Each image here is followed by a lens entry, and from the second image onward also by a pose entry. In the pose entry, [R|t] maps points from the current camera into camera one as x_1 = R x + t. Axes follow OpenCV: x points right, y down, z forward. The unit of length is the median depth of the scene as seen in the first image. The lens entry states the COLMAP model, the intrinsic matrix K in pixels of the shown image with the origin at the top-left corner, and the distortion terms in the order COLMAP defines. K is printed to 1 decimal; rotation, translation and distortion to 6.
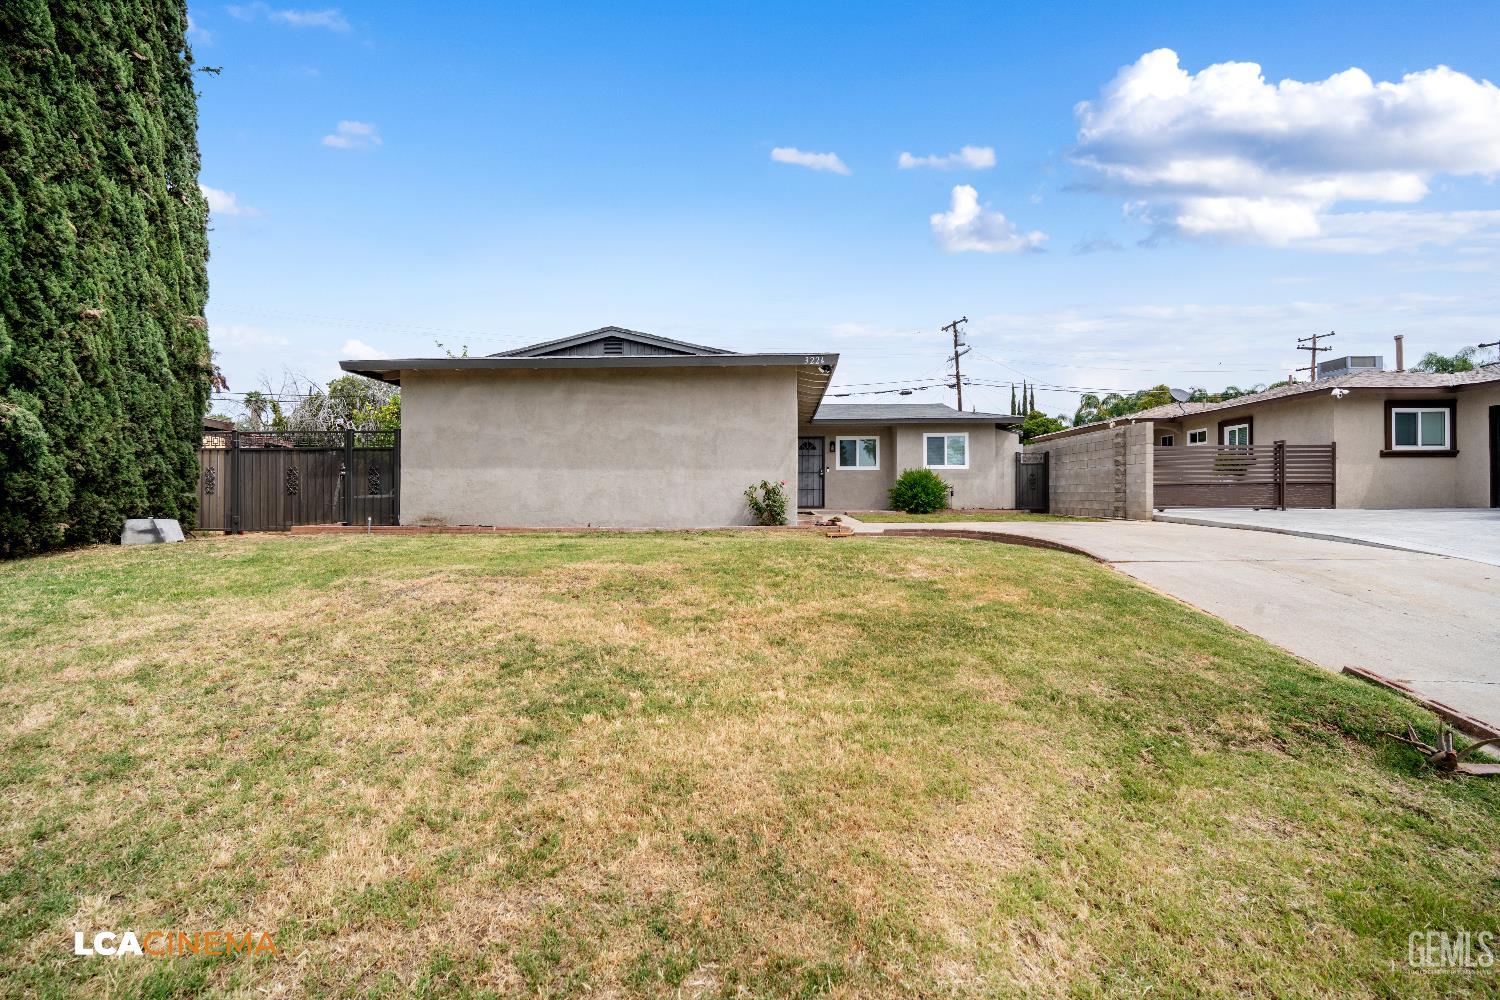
lens RADIAL K [[652.9, 0, 750.5], [0, 652.9, 495.5], [0, 0, 1]] dist [-0.003759, 0.000514]
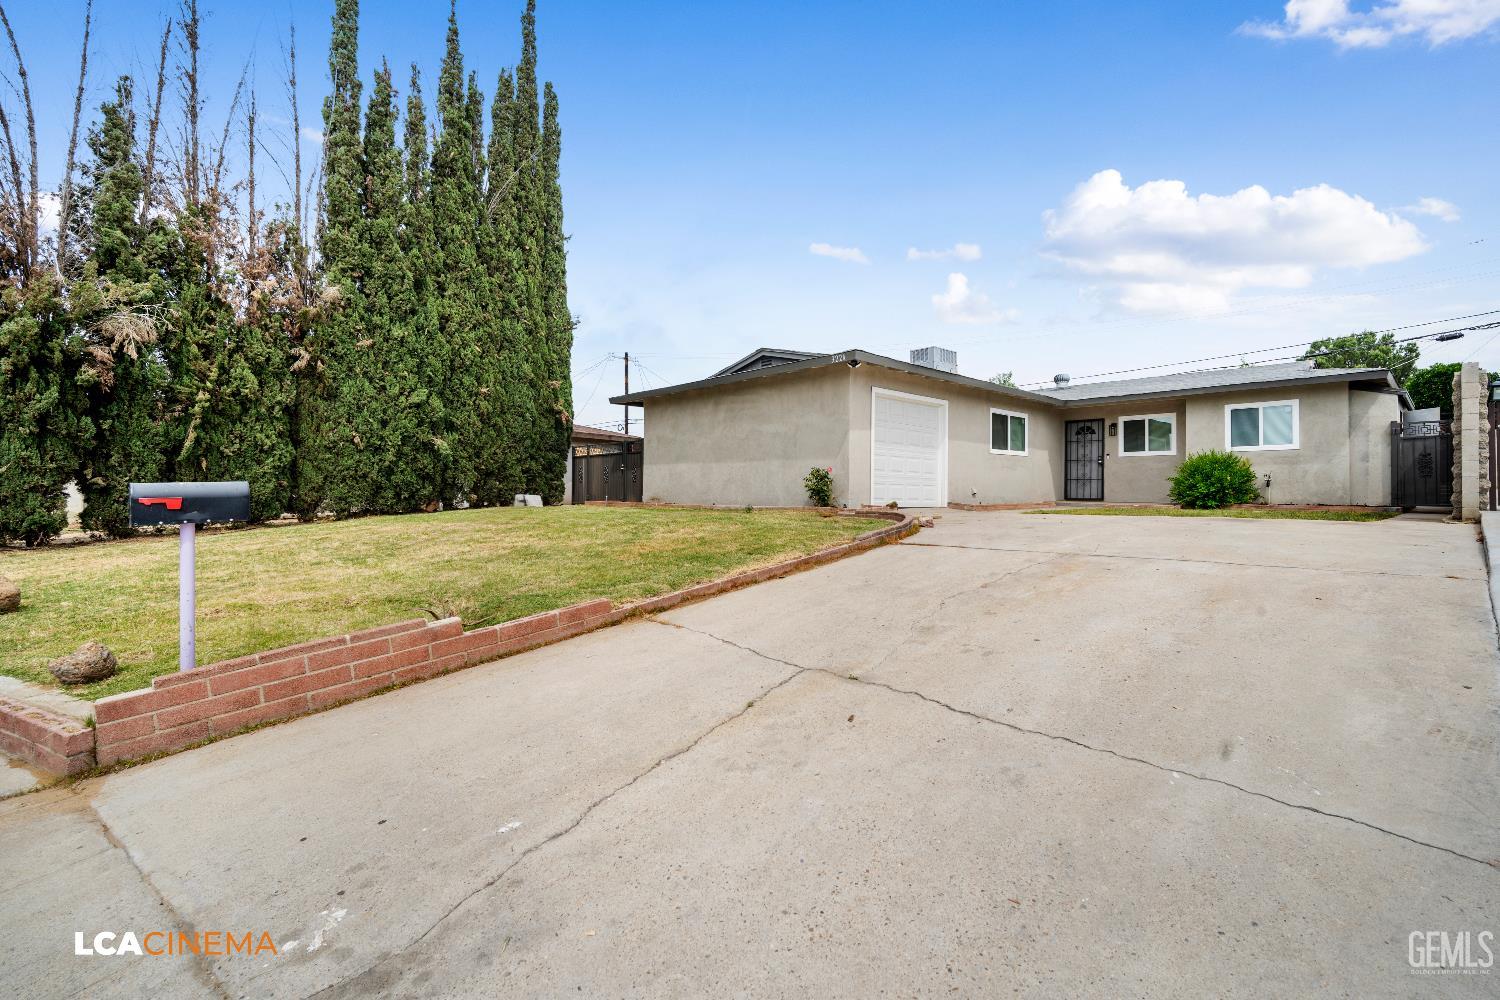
lens RADIAL K [[652.9, 0, 748.0], [0, 652.9, 491.5], [0, 0, 1]] dist [-0.003759, 0.000514]
pose [[0.708979, 0.006768, -0.705197, 0.712842], [-0.007918, 0.999967, 0.001637, 0.016350], [0.705185, 0.004423, 0.709009, 0.100420]]
